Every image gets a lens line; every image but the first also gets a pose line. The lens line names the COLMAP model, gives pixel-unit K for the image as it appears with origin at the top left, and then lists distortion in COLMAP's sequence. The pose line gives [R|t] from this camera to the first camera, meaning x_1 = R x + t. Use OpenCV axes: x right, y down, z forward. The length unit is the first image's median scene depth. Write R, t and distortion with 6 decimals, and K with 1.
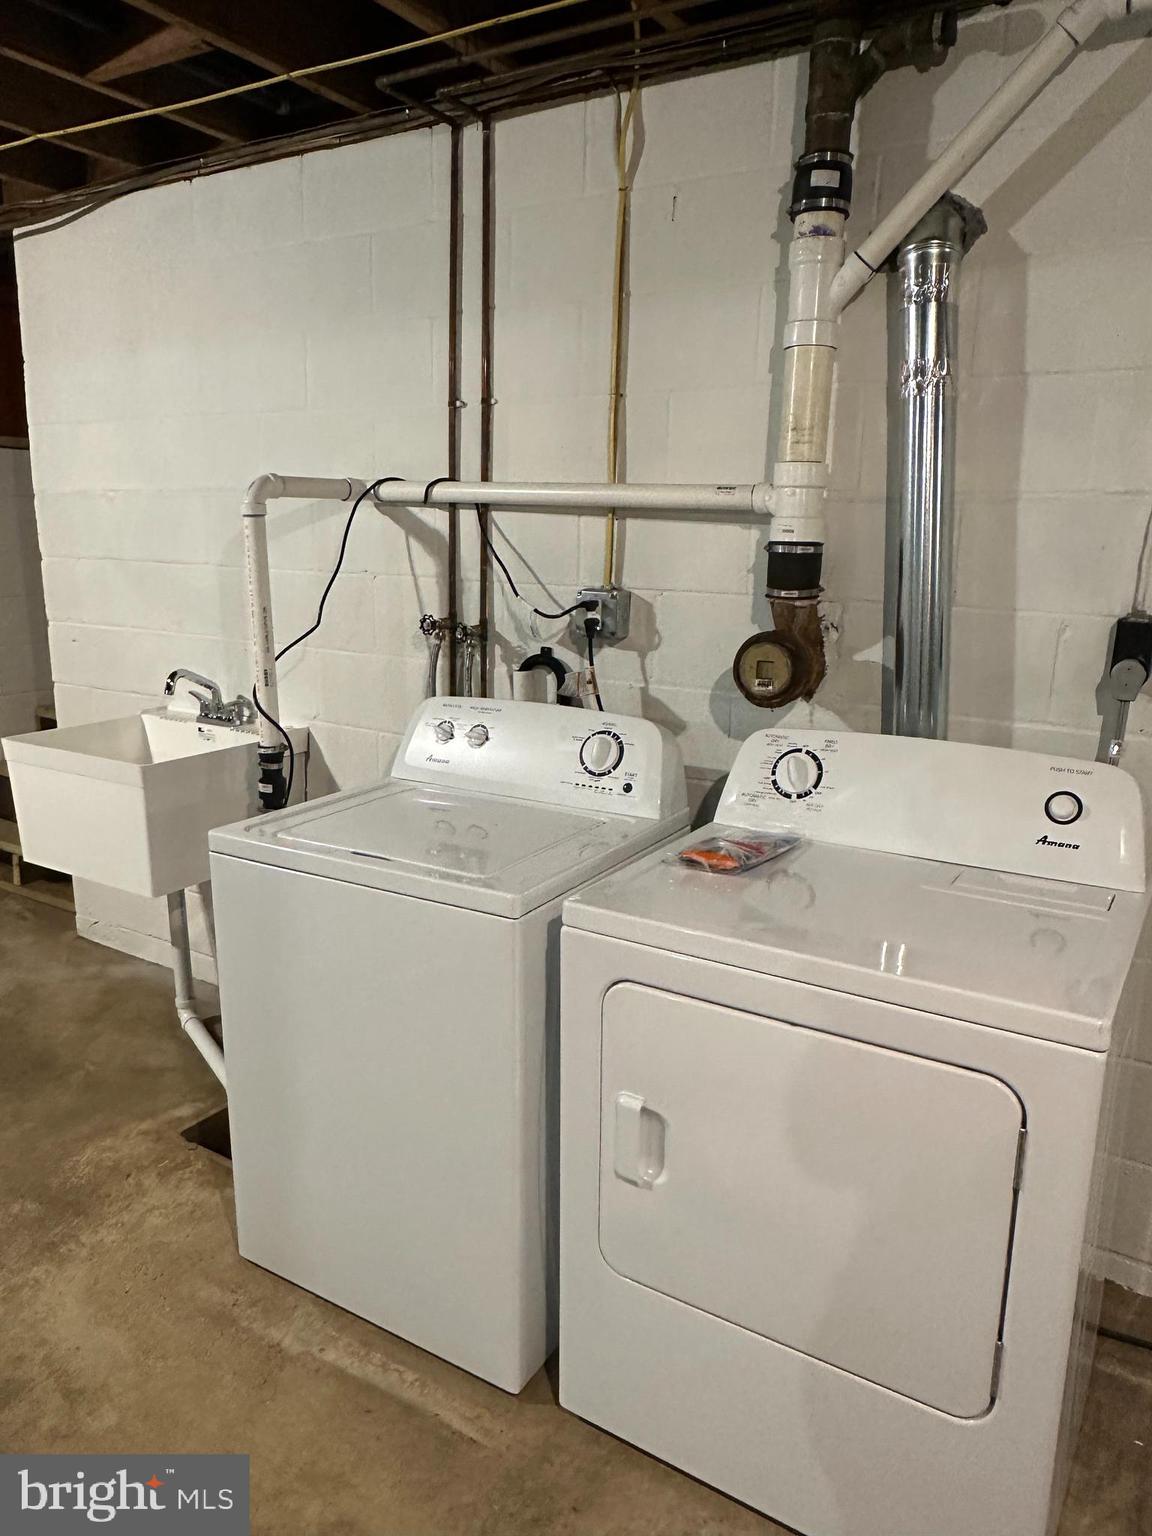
lens RADIAL K [[1063.1, 0, 559.5], [0, 1063.1, 770.3], [0, 0, 1]] dist [-0.005441, 0.002738]
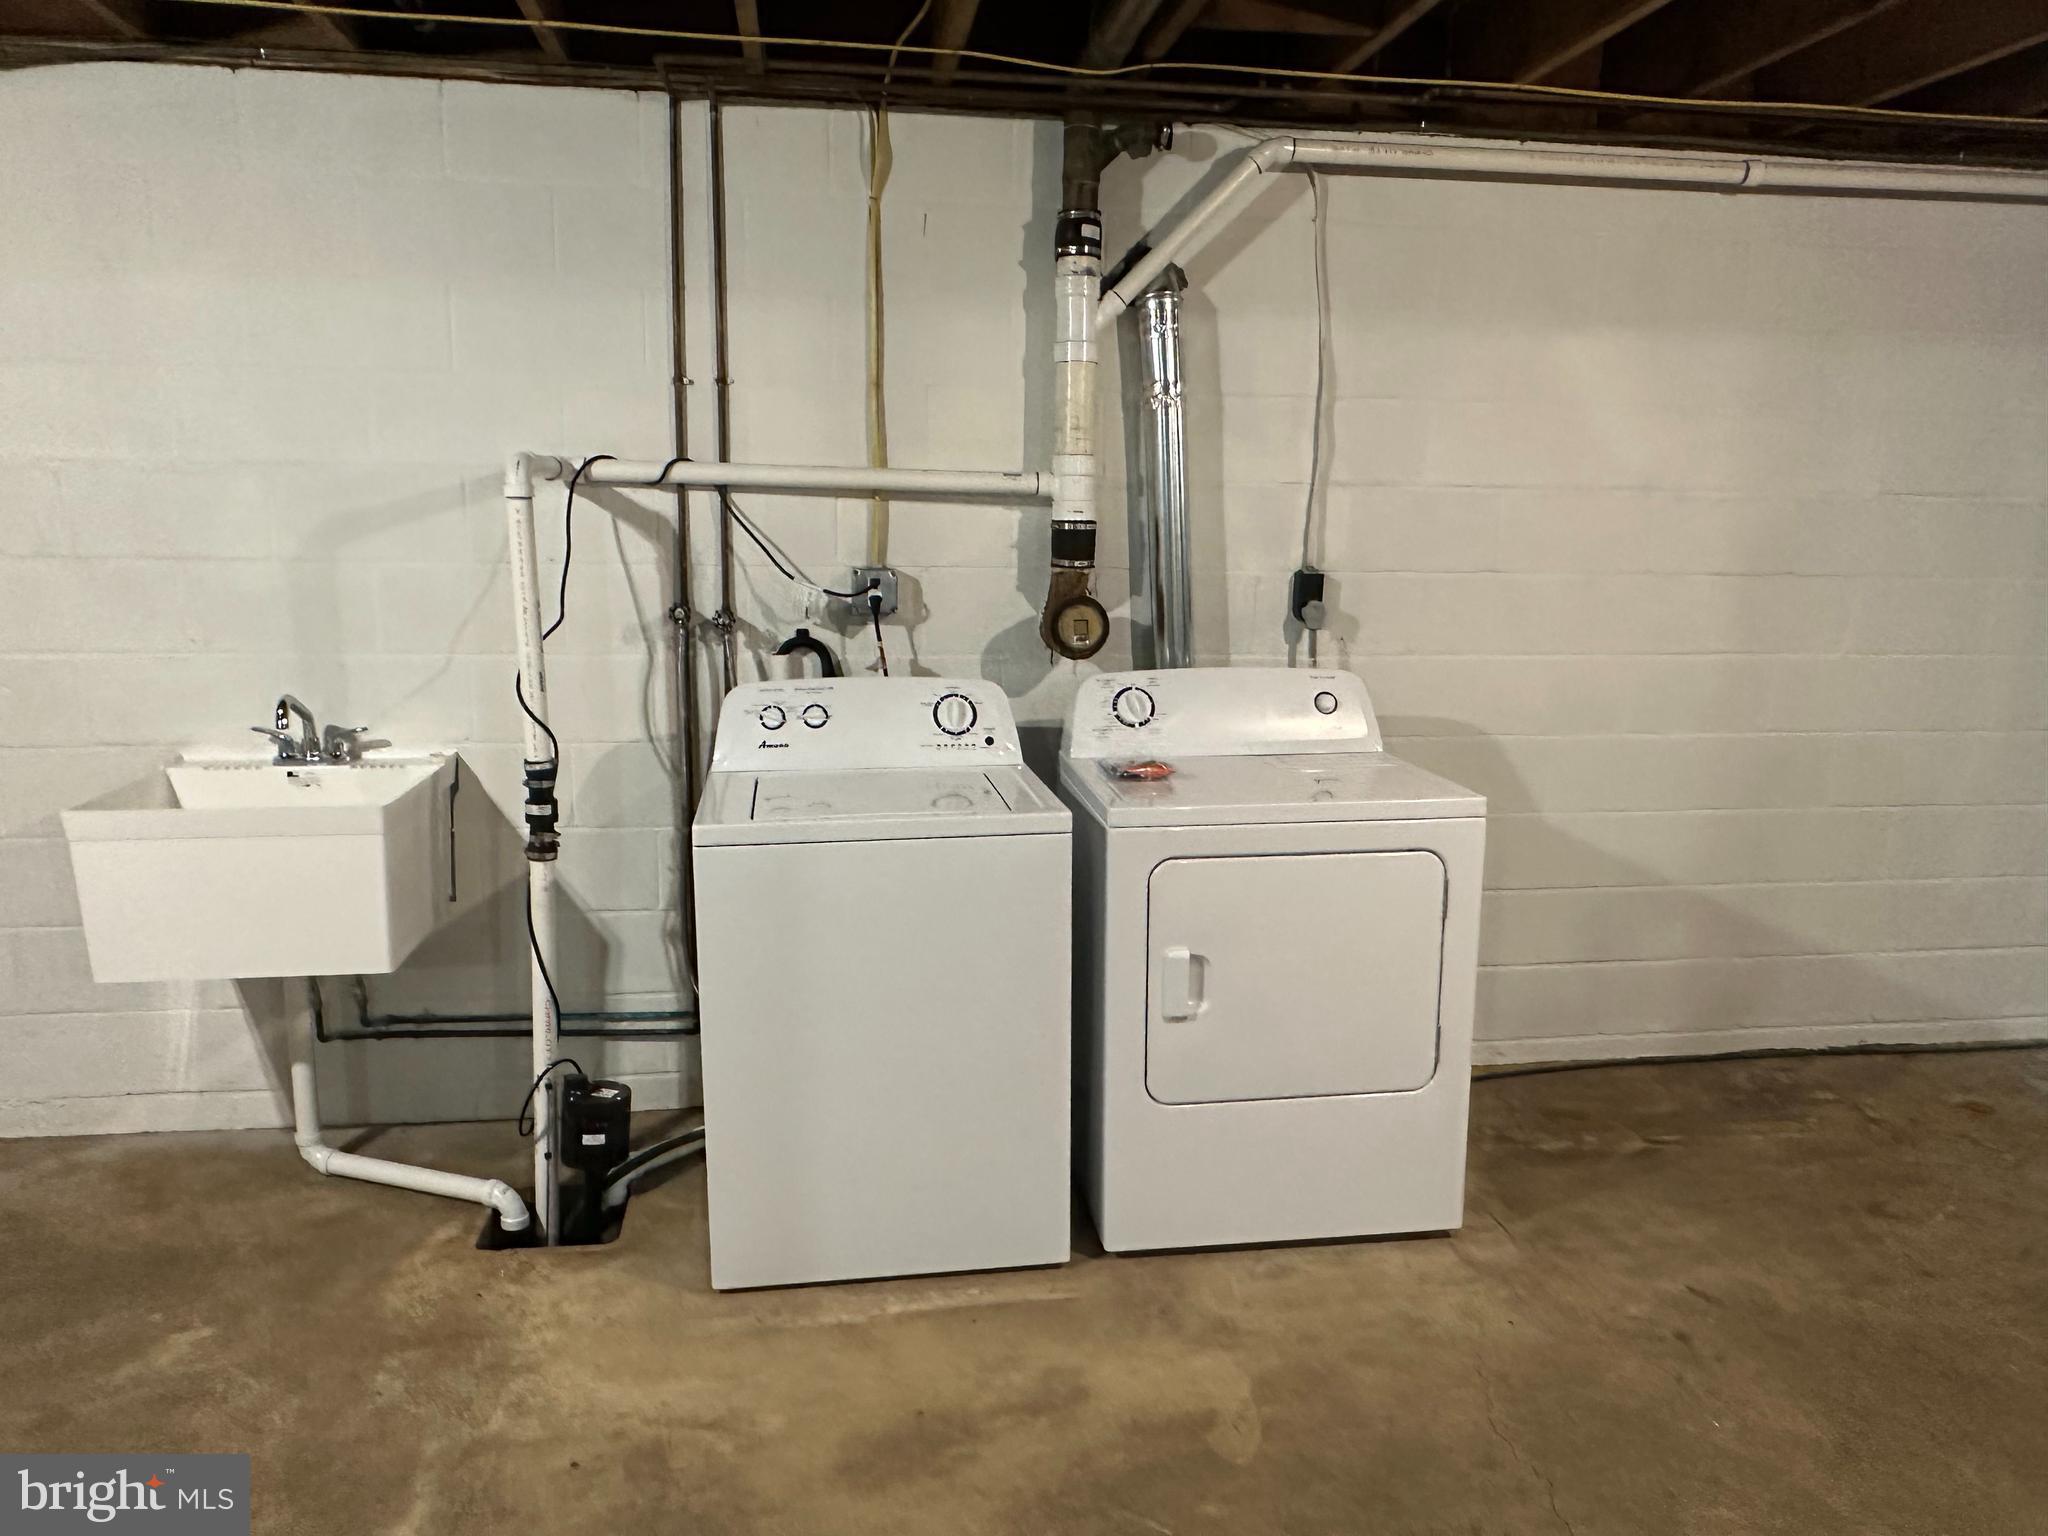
lens RADIAL K [[1417.5, 0, 1024.0], [0, 1417.5, 768.0], [0, 0, 1]] dist [-0.005441, 0.002738]
pose [[0.762725, -0.119862, 0.635519, -0.751902], [0.146016, 0.989217, 0.011330, 0.029021], [-0.630024, 0.084154, 0.772002, -0.146990]]
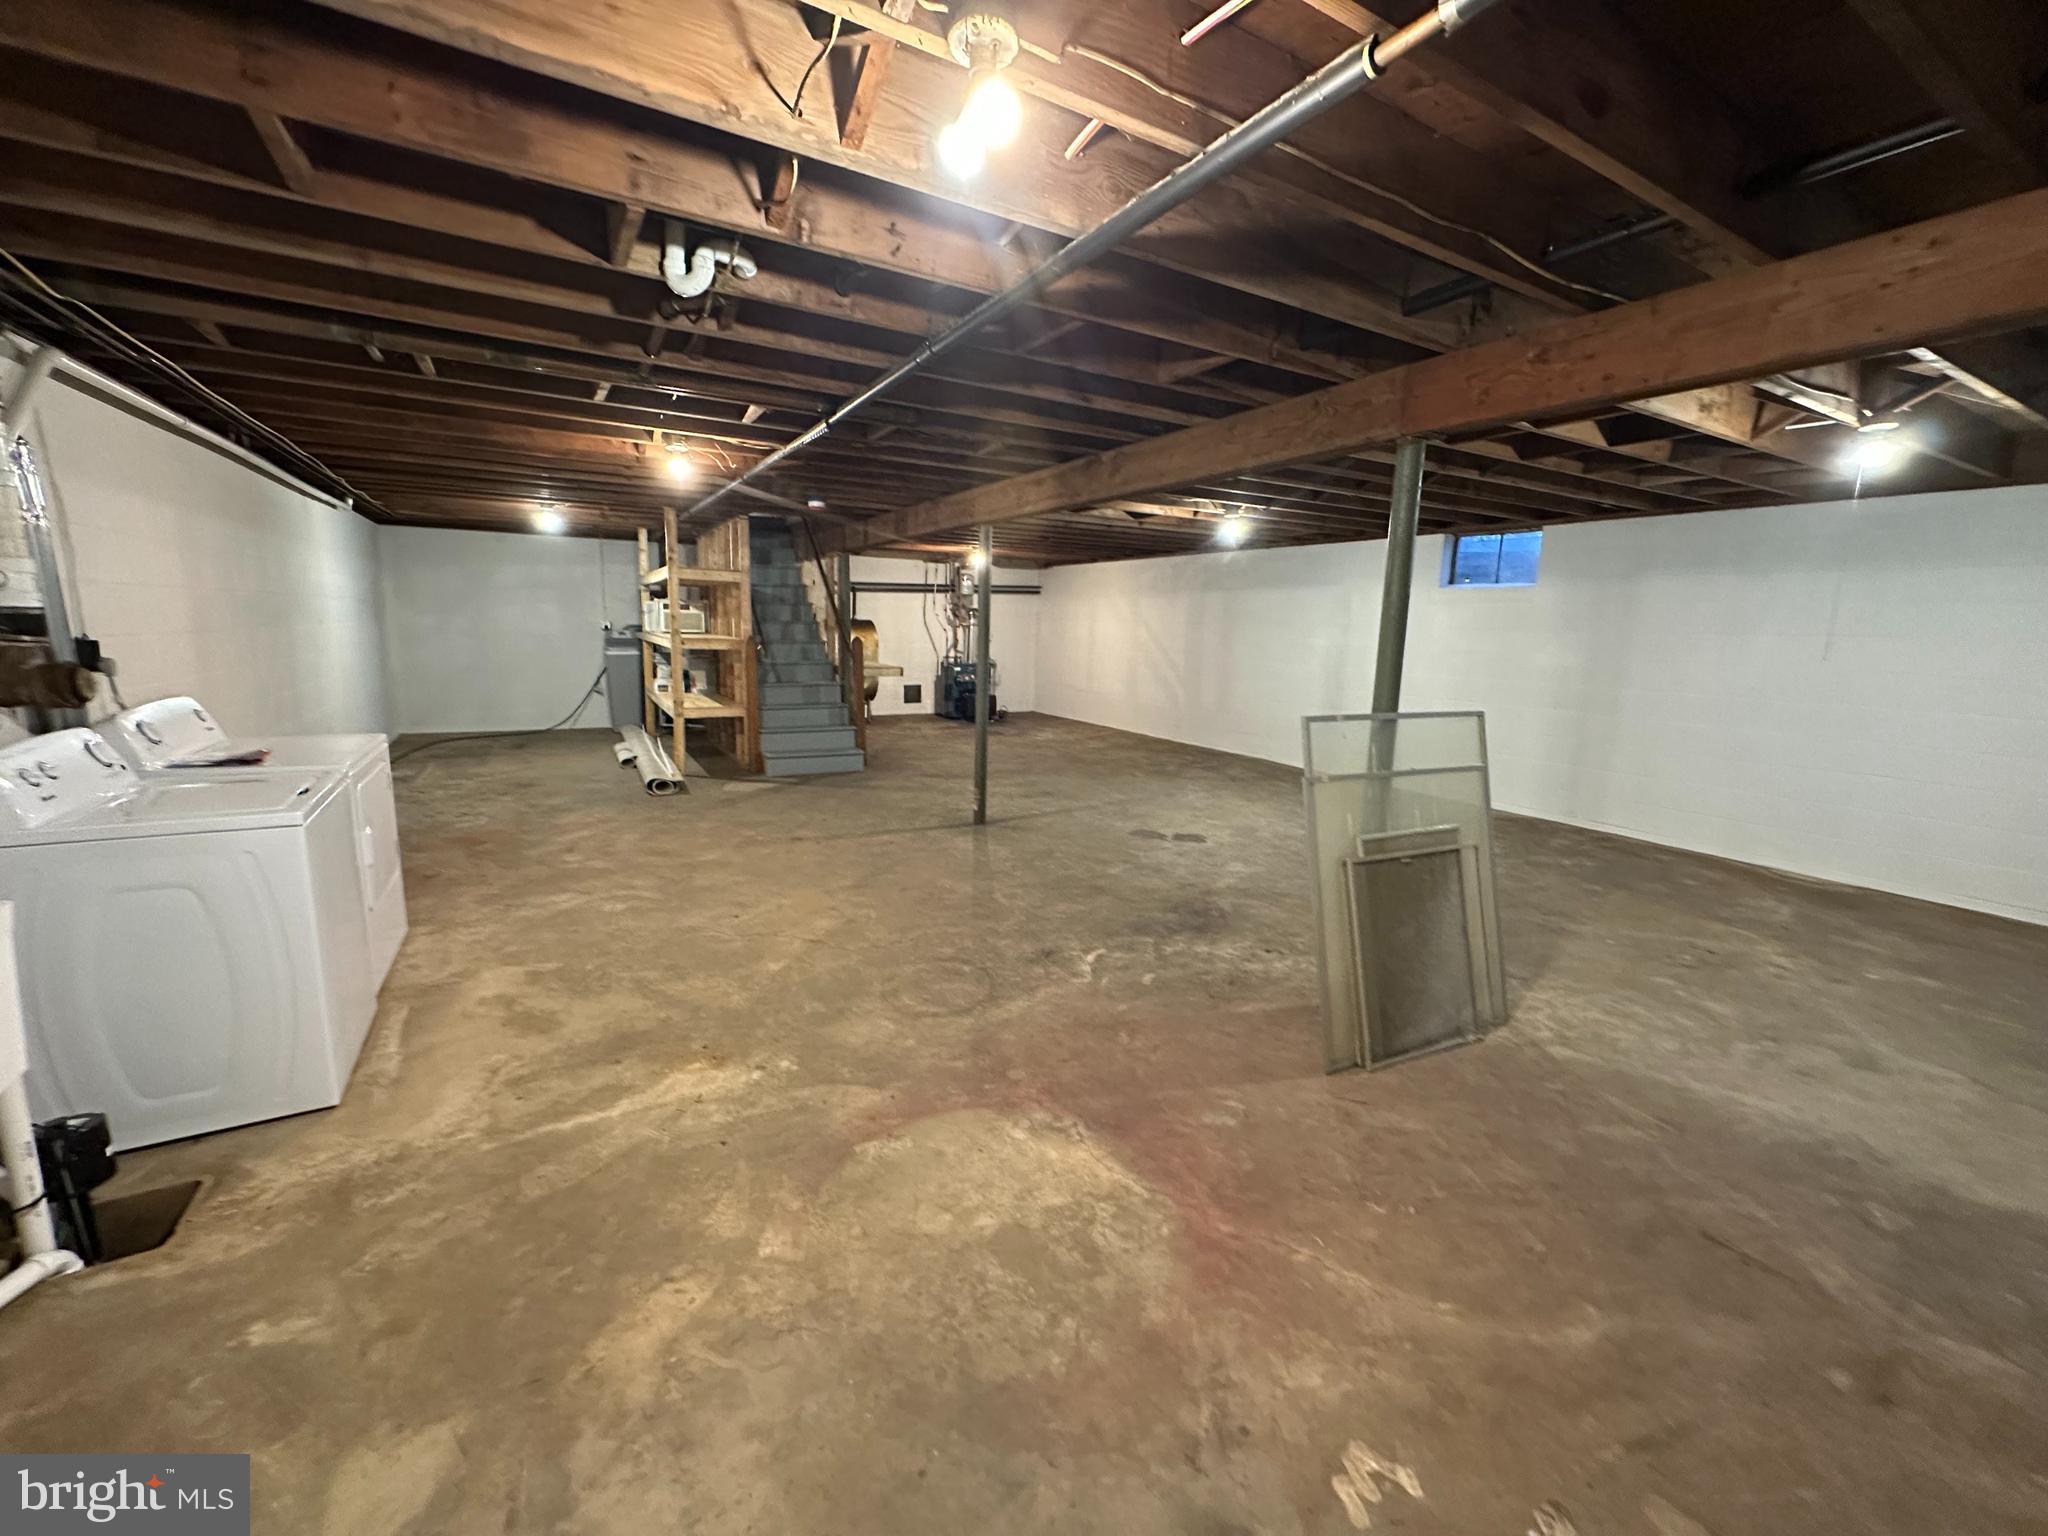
lens RADIAL K [[821.9, 0, 1021.6], [0, 821.9, 762.6], [0, 0, 1]] dist [-0.001025, -0.000365]
pose [[-0.878093, -0.119546, 0.463316, -1.449770], [0.069812, 0.925918, 0.371218, -0.301205], [-0.473369, 0.358309, -0.804696, 1.180261]]
